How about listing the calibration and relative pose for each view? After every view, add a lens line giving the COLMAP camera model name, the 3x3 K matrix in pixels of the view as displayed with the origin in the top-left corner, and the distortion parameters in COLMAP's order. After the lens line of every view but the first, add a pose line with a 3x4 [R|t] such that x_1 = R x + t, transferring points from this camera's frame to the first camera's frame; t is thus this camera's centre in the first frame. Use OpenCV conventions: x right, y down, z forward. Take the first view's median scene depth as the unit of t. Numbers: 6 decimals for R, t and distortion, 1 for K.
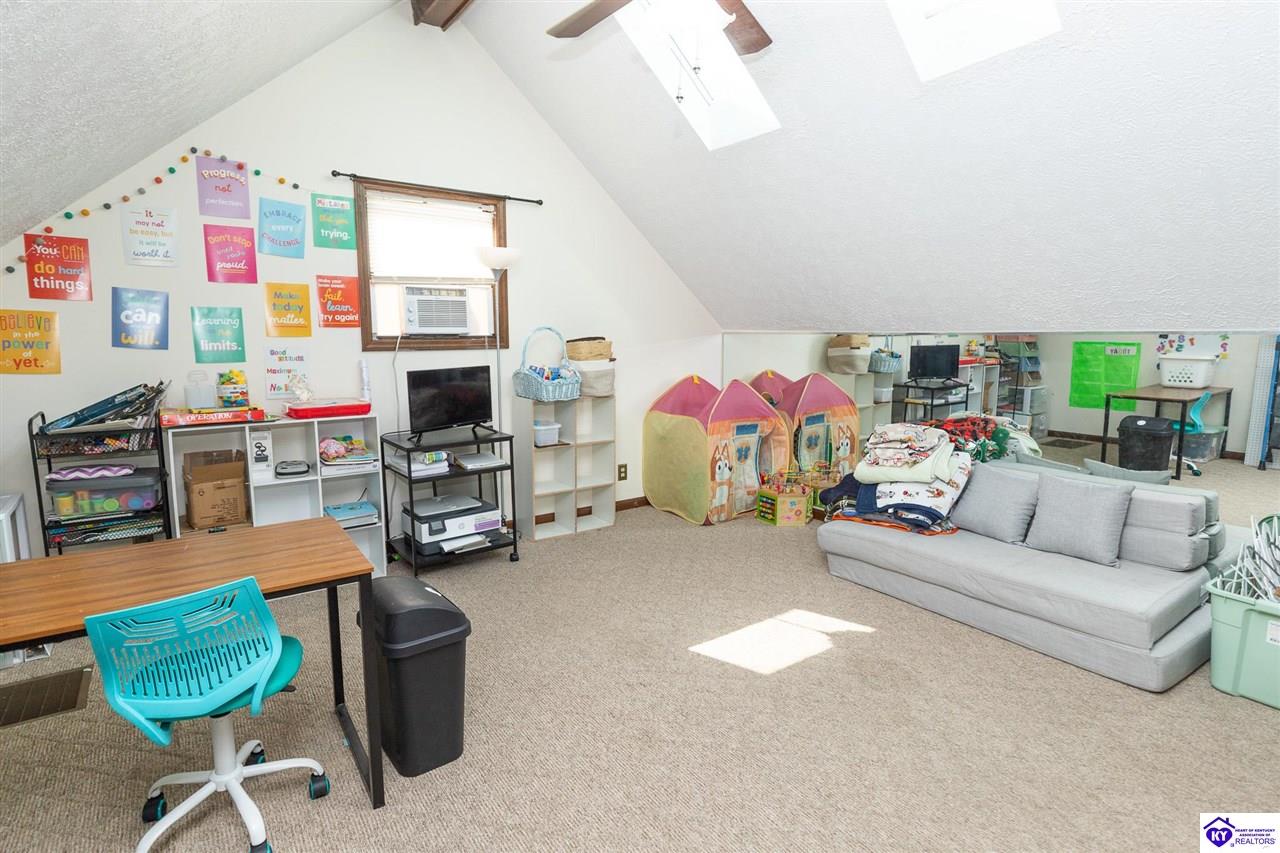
lens RADIAL K [[651.9, 0, 642.3], [0, 651.9, 422.4], [0, 0, 1]] dist [-0.000197, 0.000231]
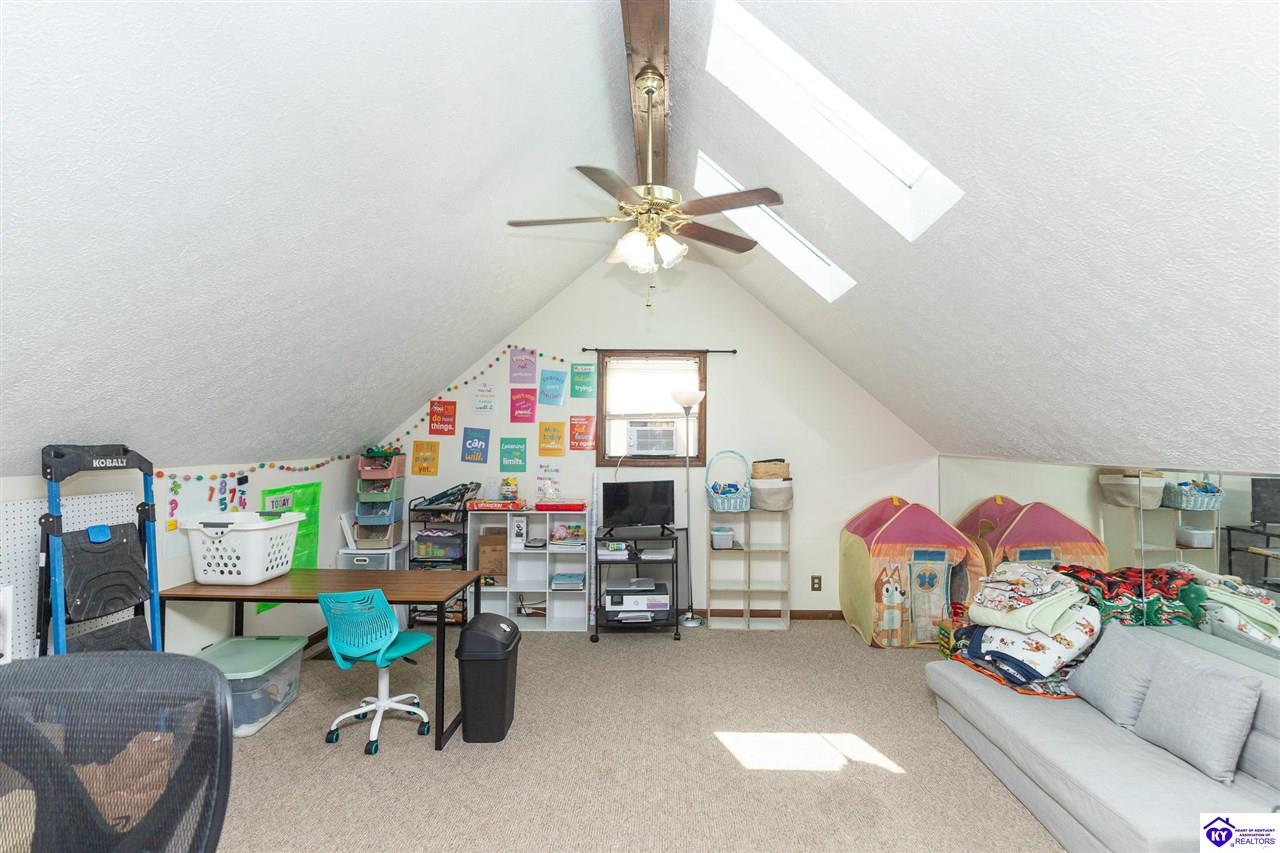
lens RADIAL K [[623.9, 0, 645.6], [0, 623.9, 424.5], [0, 0, 1]] dist [-0.000984, 0.000325]
pose [[0.800911, -0.010491, -0.598691, 0.500379], [-0.086260, 0.987396, -0.132699, -0.029867], [0.592538, 0.157924, 0.789911, -0.032282]]
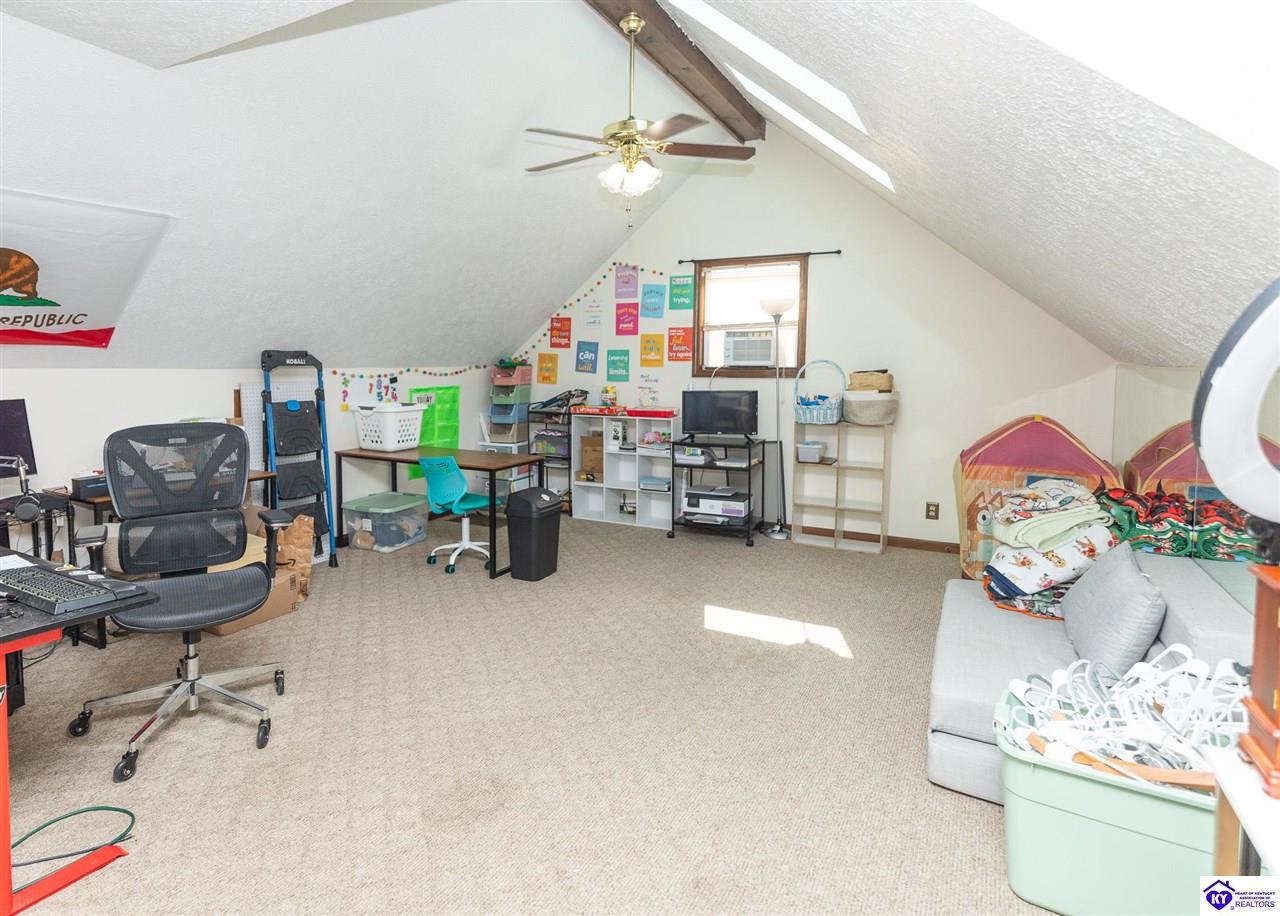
lens RADIAL K [[718.5, 0, 546.2], [0, 718.5, 407.9], [0, 0, 1]] dist [0.015983, -0.000114]
pose [[0.400307, 0.059482, -0.914448, 0.960467], [-0.126665, 0.991904, 0.009072, -0.014791], [0.907585, 0.112197, 0.404601, 0.061840]]
